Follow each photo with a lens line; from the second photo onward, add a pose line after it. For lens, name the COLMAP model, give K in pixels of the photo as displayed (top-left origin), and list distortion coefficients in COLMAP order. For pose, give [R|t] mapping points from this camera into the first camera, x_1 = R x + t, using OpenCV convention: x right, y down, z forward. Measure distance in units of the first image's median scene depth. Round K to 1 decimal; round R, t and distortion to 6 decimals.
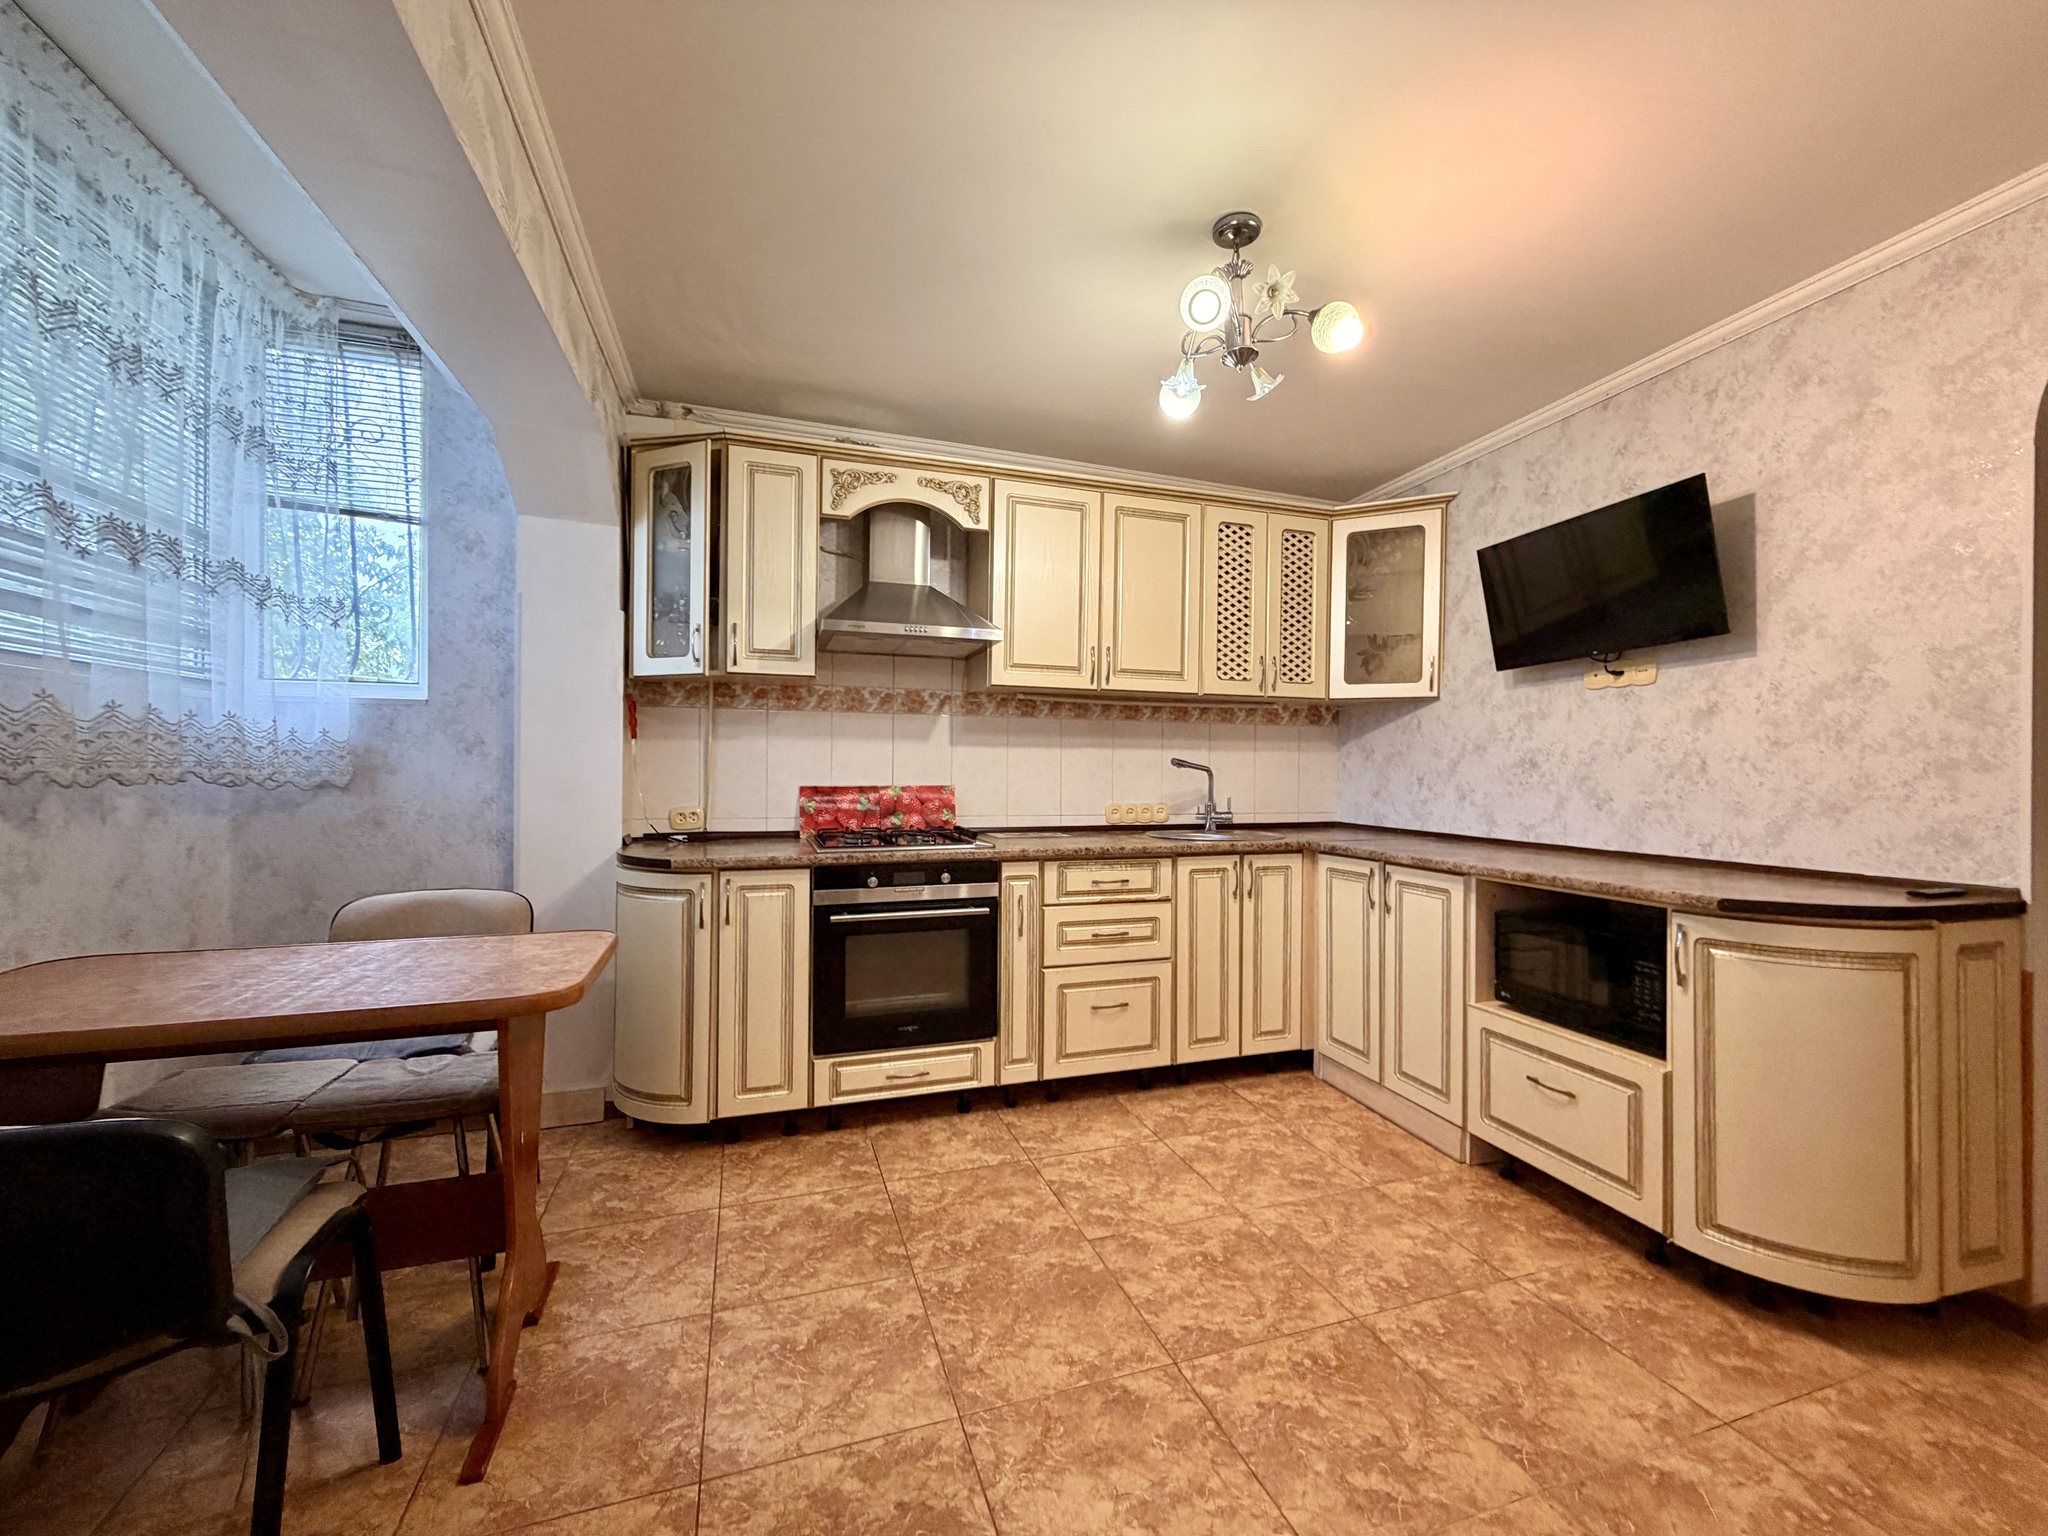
lens RADIAL K [[811.3, 0, 1024.0], [0, 811.3, 768.0], [0, 0, 1]] dist [-0.002860, 0.000013]
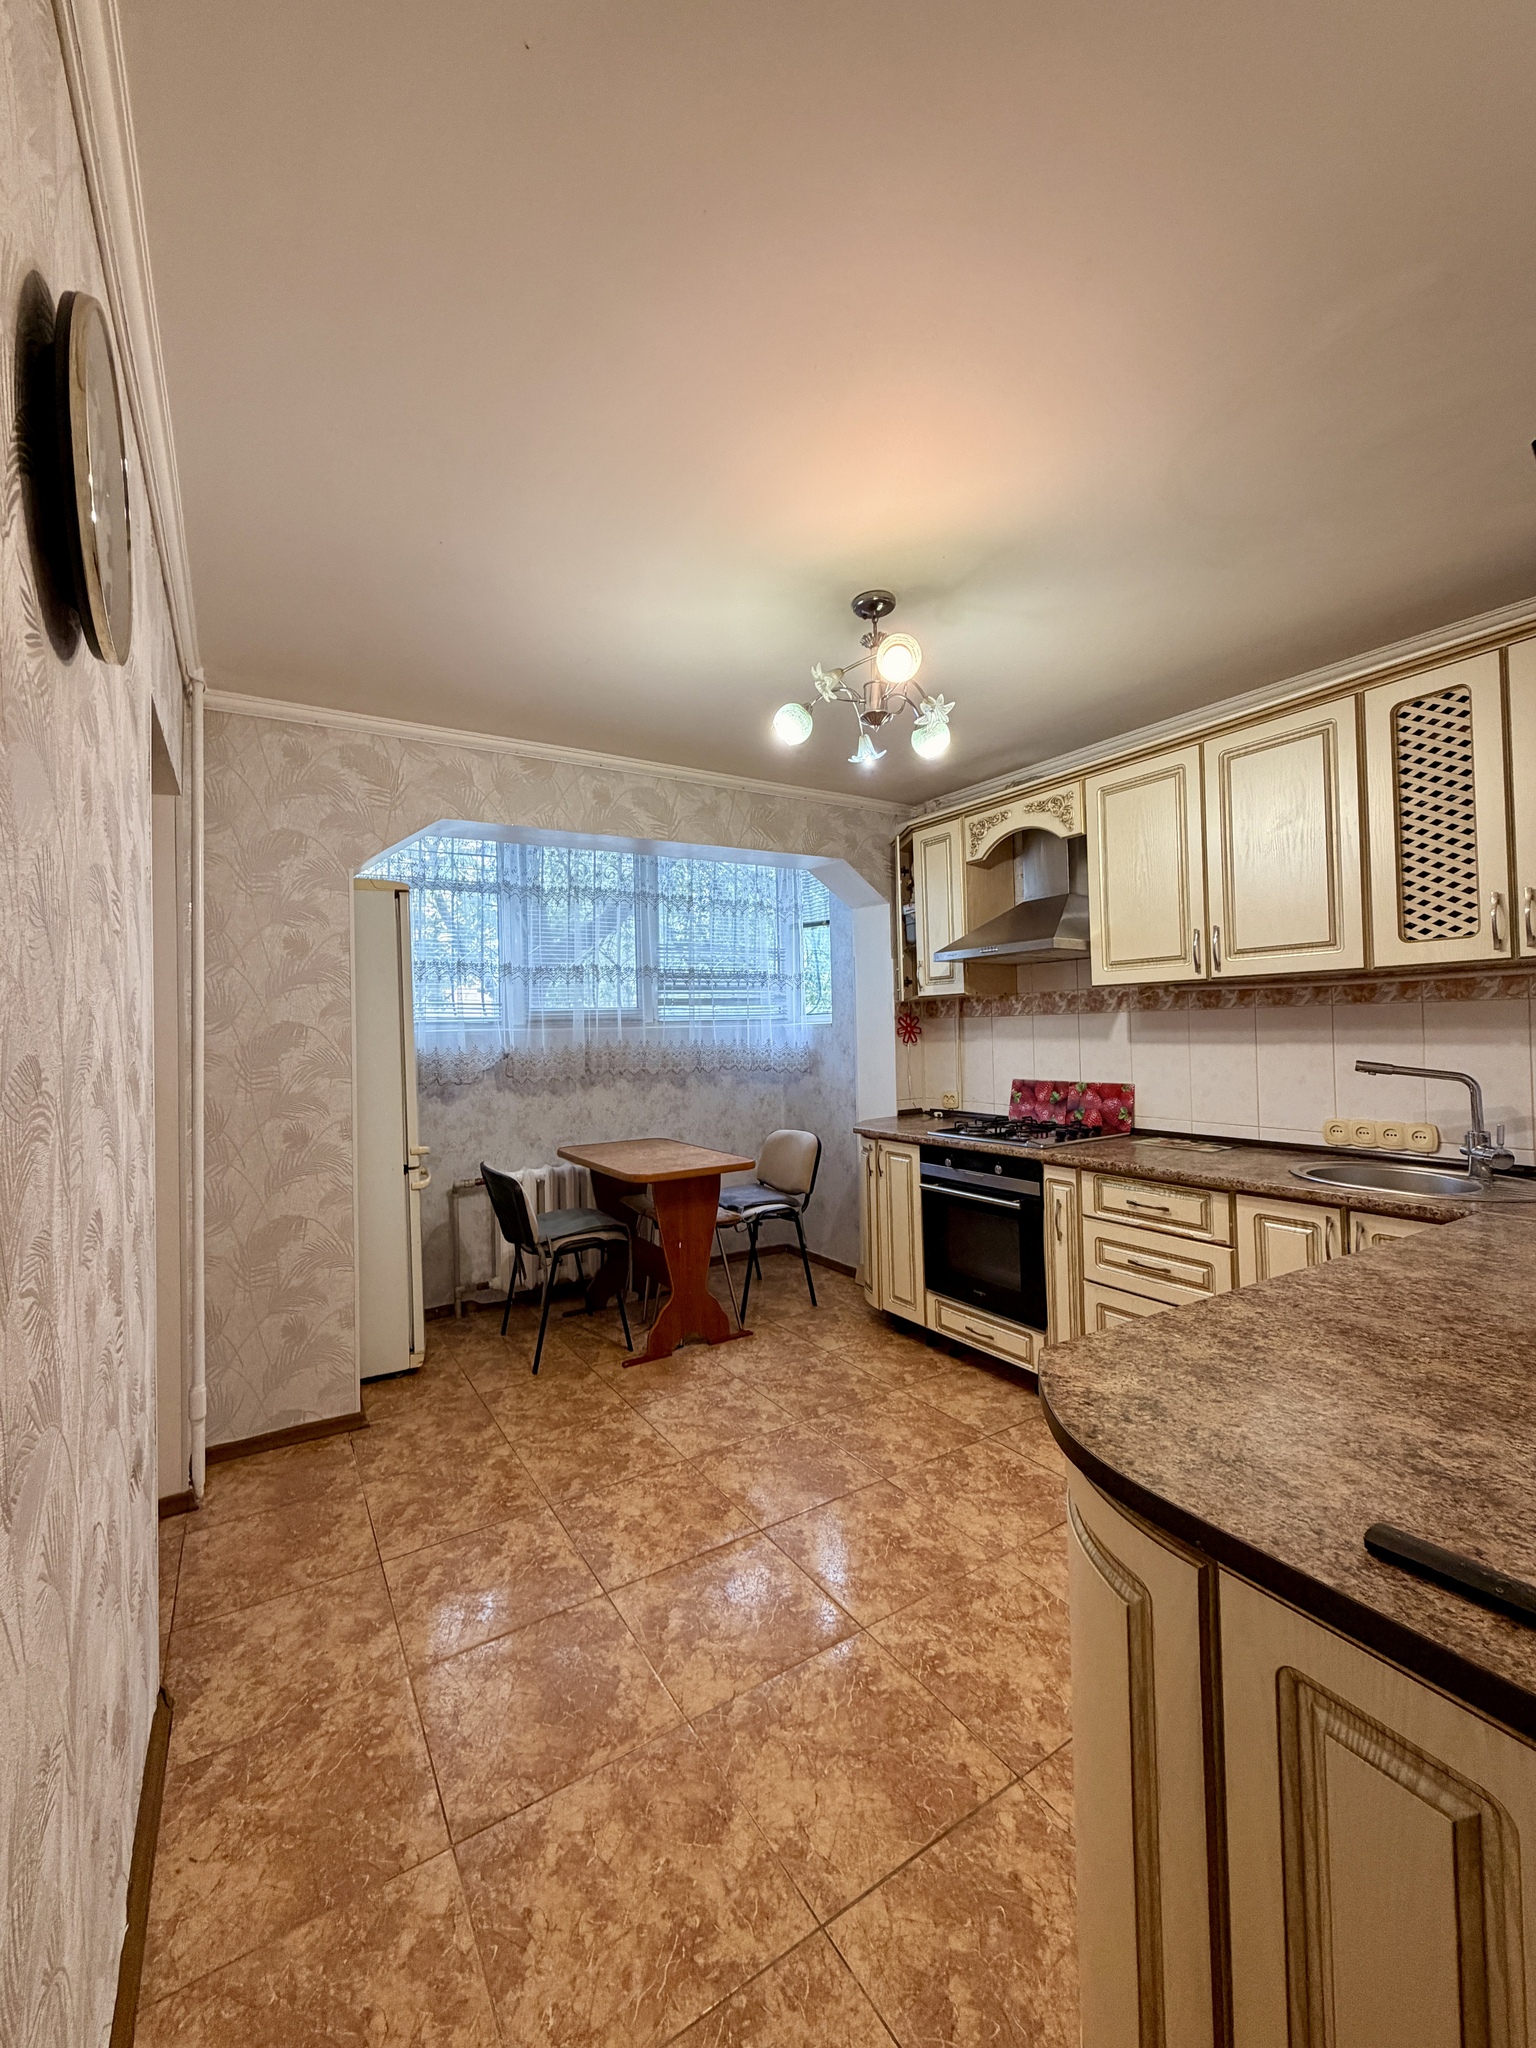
lens RADIAL K [[818.2, 0, 771.5], [0, 818.2, 1014.0], [0, 0, 1]] dist [-0.014837, 0.000000]
pose [[0.240831, -0.031905, -0.970043, 0.905011], [0.025361, 0.999325, -0.026572, -0.056507], [0.970236, -0.018202, 0.241478, 0.411915]]
